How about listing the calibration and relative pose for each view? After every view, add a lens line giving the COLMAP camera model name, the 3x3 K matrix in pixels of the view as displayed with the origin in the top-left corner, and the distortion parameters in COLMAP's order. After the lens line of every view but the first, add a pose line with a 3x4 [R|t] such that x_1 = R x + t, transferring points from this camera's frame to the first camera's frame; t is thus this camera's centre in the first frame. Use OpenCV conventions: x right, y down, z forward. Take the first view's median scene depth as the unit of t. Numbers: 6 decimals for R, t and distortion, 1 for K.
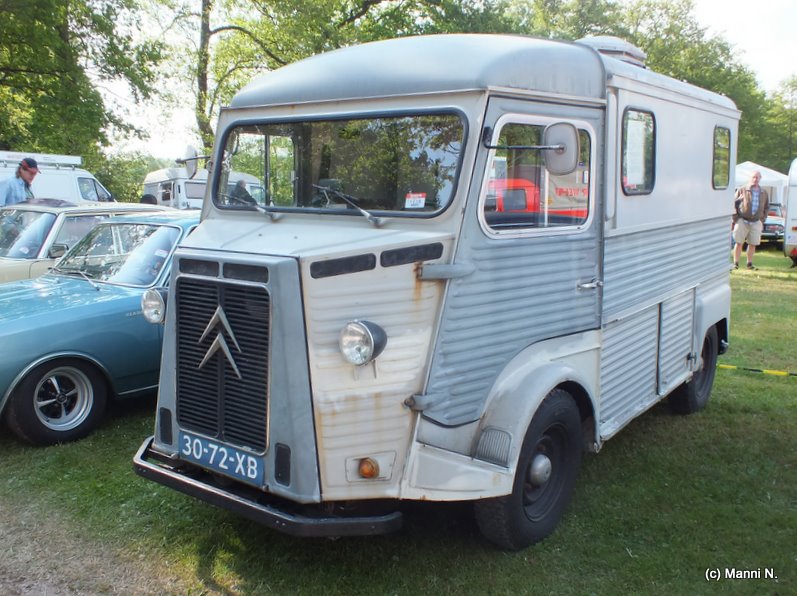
lens RADIAL K [[771.8, 0, 398.6], [0, 771.8, 294.5], [0, 0, 1]] dist [-0.003012, 0.000000]
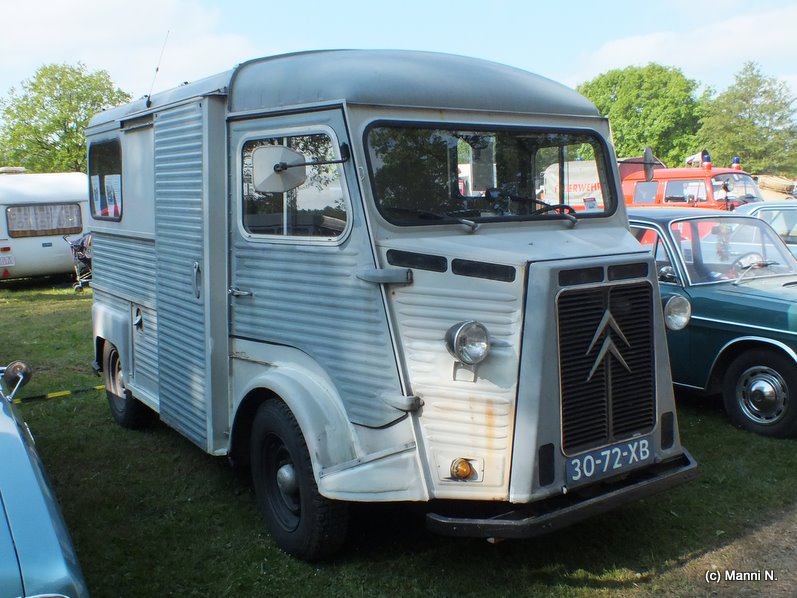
lens RADIAL K [[771.8, 0, 398.7], [0, 771.8, 302.5], [0, 0, 1]] dist [-0.003012, 0.000000]
pose [[0.324283, -0.140368, 0.935488, -1.255006], [0.167703, 0.981795, 0.089183, -0.129245], [-0.930976, 0.127963, 0.341920, 0.902005]]
